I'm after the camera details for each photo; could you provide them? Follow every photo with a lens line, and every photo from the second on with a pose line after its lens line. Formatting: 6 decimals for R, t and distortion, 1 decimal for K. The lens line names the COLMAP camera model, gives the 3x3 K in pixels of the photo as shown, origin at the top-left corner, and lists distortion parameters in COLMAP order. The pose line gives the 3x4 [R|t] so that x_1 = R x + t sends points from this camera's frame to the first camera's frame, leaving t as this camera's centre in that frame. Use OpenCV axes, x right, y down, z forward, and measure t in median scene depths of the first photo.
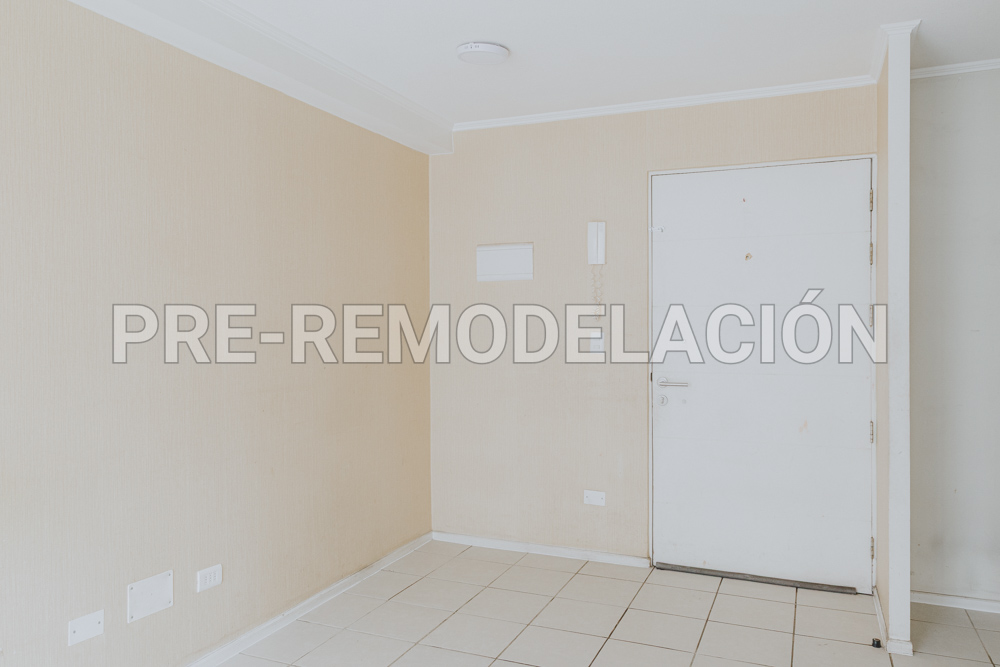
lens RADIAL K [[748.1, 0, 509.4], [0, 748.1, 328.4], [0, 0, 1]] dist [0.021465, 0.011422]
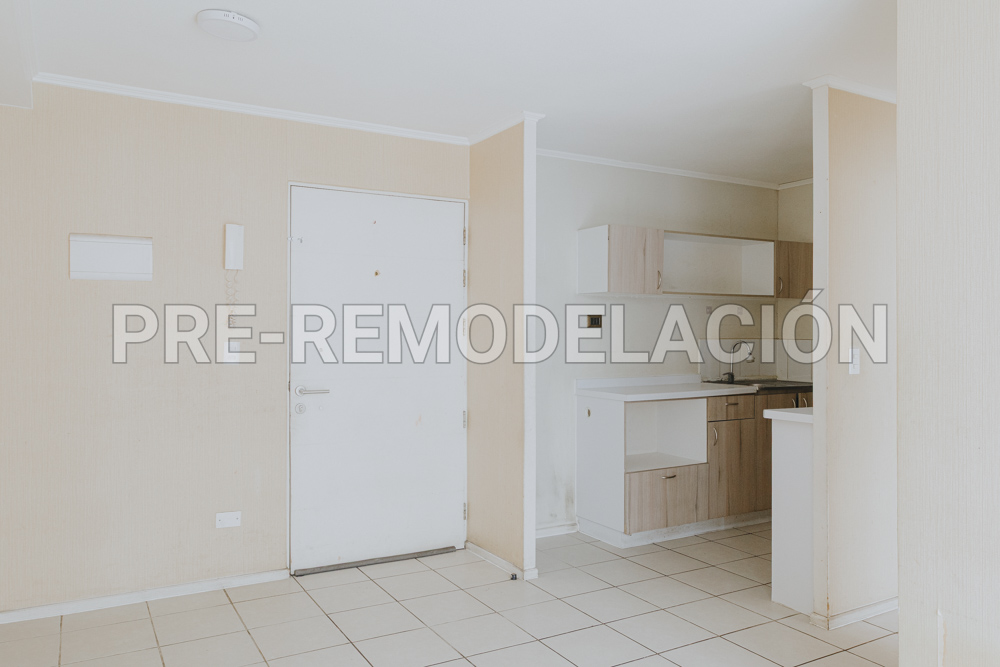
lens RADIAL K [[748.1, 0, 508.3], [0, 748.1, 333.1], [0, 0, 1]] dist [0.021465, 0.011422]
pose [[0.610322, 0.007895, 0.792114, -0.431685], [0.005927, 0.999877, -0.014533, 0.010563], [-0.792131, 0.013565, 0.610200, 0.158141]]
